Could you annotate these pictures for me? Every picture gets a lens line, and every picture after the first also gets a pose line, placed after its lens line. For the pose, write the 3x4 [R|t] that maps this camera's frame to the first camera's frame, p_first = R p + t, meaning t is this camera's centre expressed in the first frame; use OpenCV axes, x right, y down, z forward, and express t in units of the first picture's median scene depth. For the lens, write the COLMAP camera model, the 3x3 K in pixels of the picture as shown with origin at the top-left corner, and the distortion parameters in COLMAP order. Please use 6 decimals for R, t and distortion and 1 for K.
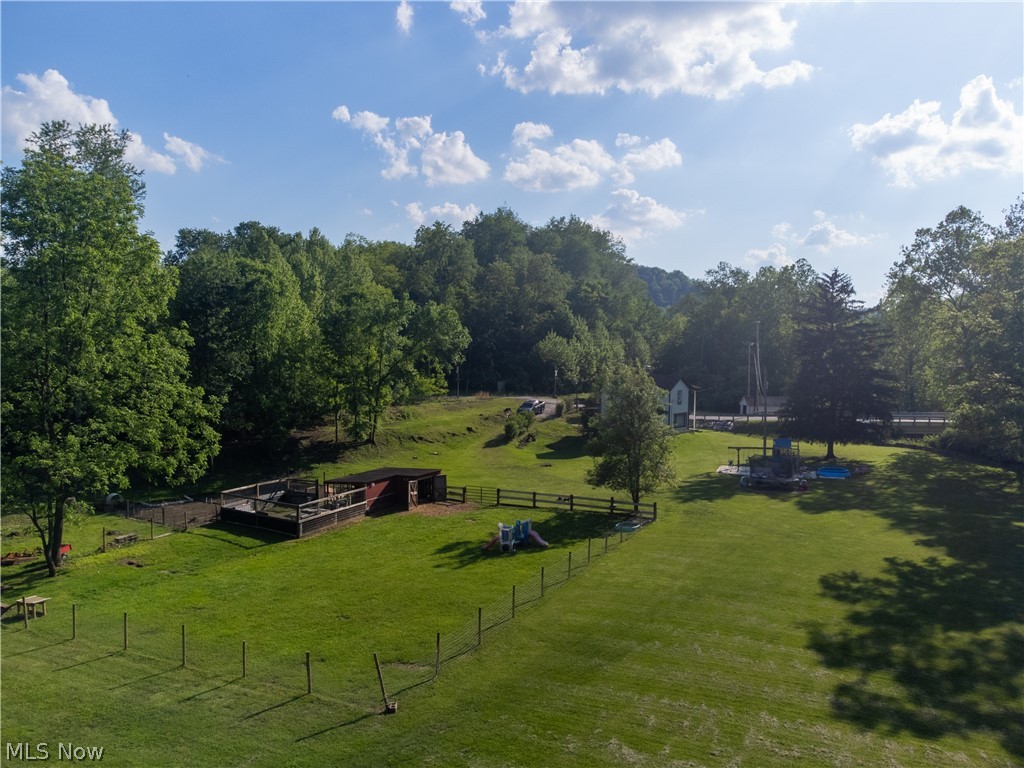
lens RADIAL K [[755.7, 0, 503.6], [0, 755.7, 410.0], [0, 0, 1]] dist [0.025093, -0.009765]
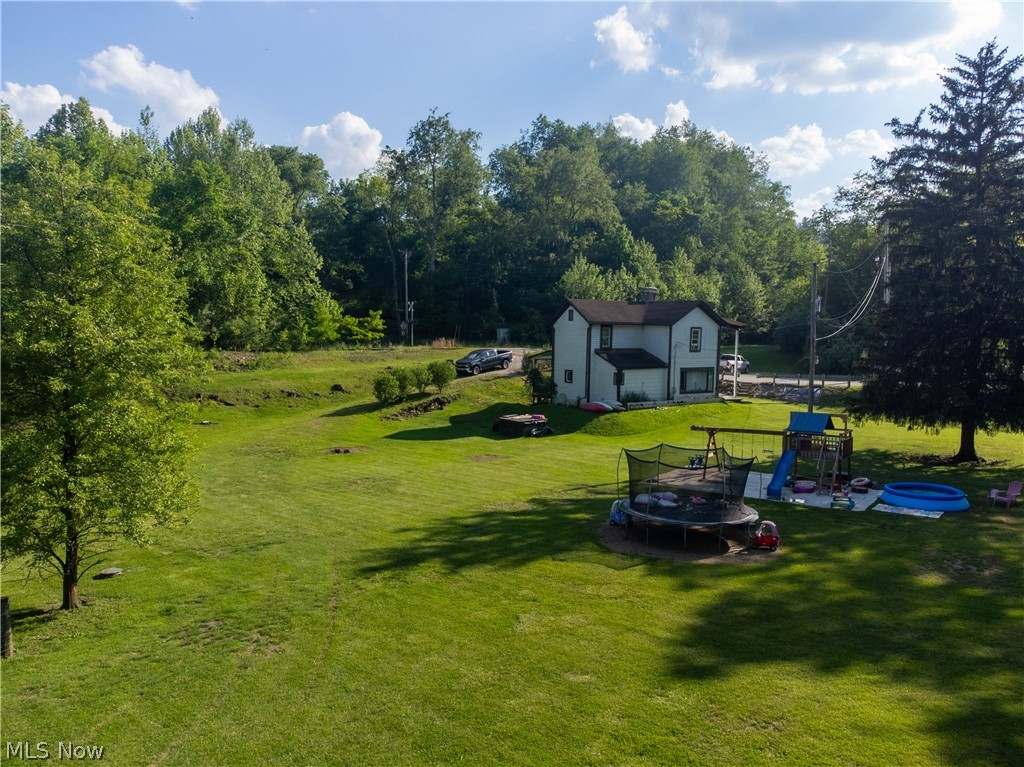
lens RADIAL K [[755.7, 0, 511.5], [0, 755.7, 407.6], [0, 0, 1]] dist [0.025093, -0.009765]
pose [[0.964971, 0.026189, -0.261045, 0.299000], [-0.019306, 0.999396, 0.028899, 0.024441], [0.261644, -0.022848, 0.964894, 0.501379]]
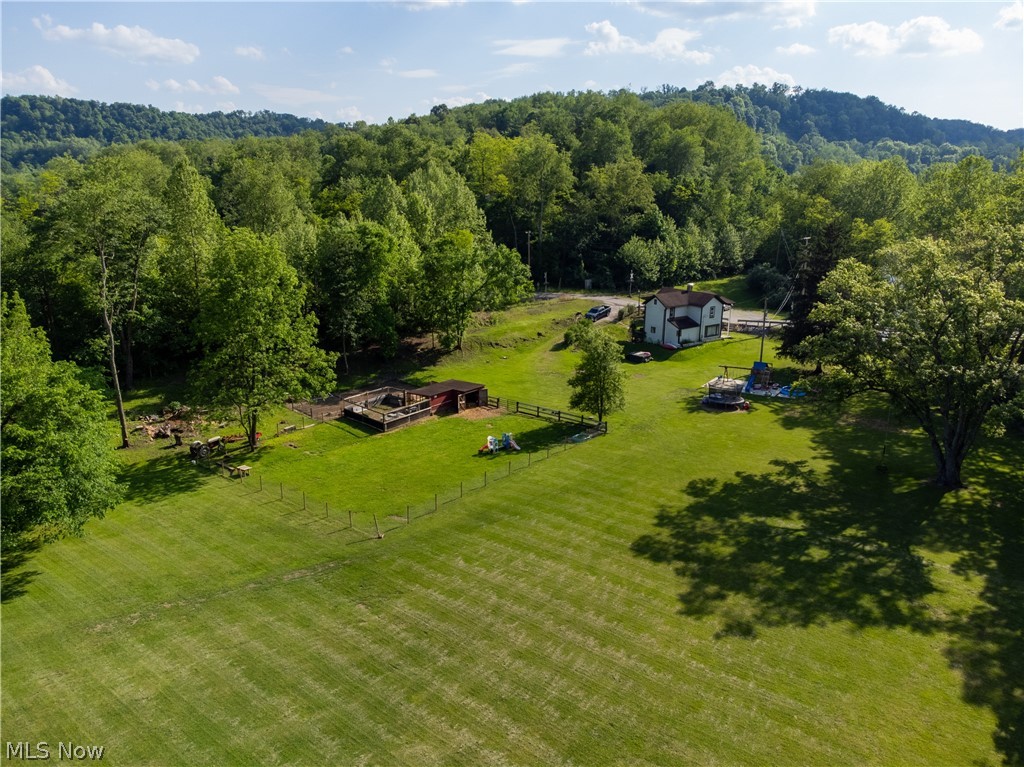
lens RADIAL K [[755.7, 0, 505.9], [0, 755.7, 392.3], [0, 0, 1]] dist [0.025093, -0.009765]
pose [[0.974937, 0.052021, -0.216315, 0.215104], [-0.008492, 0.980272, 0.197468, -0.154435], [0.222320, -0.190682, 0.956145, -0.324337]]
